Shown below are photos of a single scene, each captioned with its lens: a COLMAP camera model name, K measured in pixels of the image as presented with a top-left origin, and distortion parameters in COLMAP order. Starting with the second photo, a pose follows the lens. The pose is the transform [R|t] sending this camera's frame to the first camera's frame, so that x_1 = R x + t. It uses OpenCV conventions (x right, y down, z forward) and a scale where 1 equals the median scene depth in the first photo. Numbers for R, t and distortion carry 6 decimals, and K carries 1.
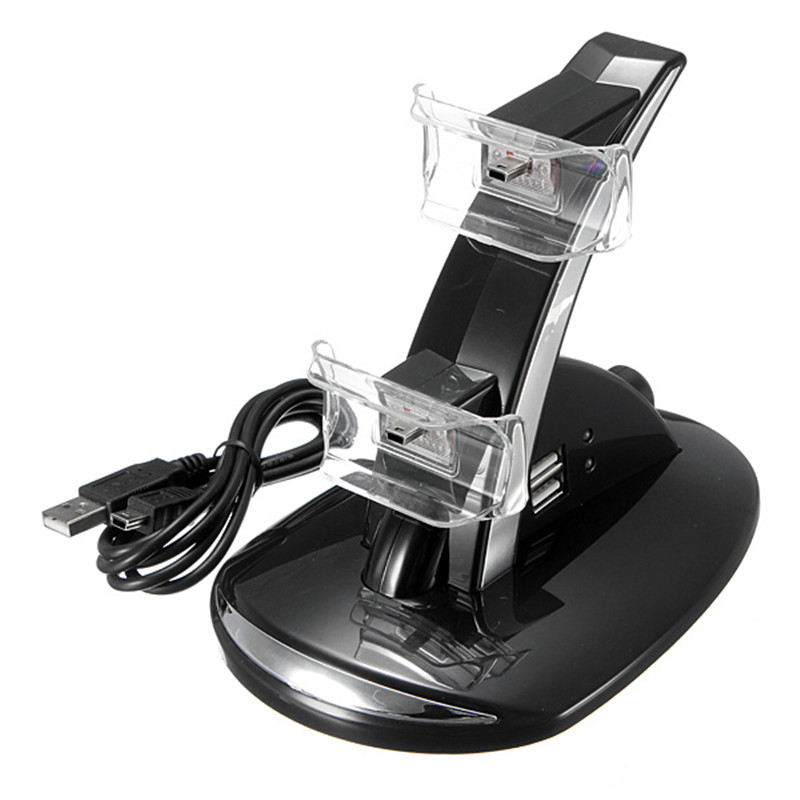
lens RADIAL K [[3314.4, 0, 402.0], [0, 3314.4, 403.0], [0, 0, 1]] dist [0.334751, 0.000000]
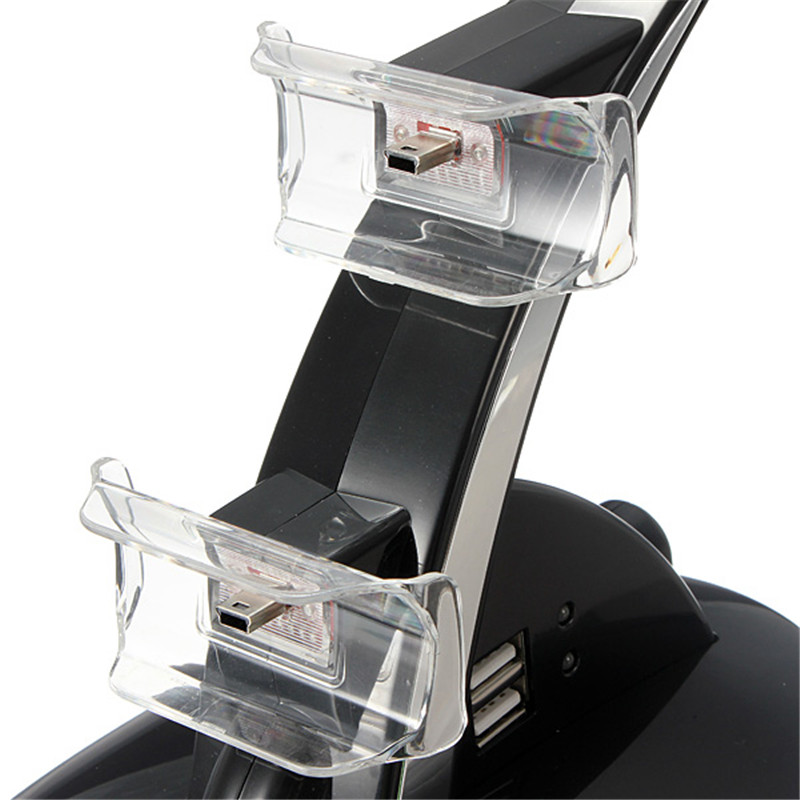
lens RADIAL K [[3314.4, 0, 394.2], [0, 3314.4, 398.9], [0, 0, 1]] dist [0.334751, 0.000000]
pose [[0.999666, -0.017792, 0.018761, 0.015486], [0.019065, 0.997364, -0.070011, 0.012876], [-0.017466, 0.070346, 0.997370, 0.418657]]
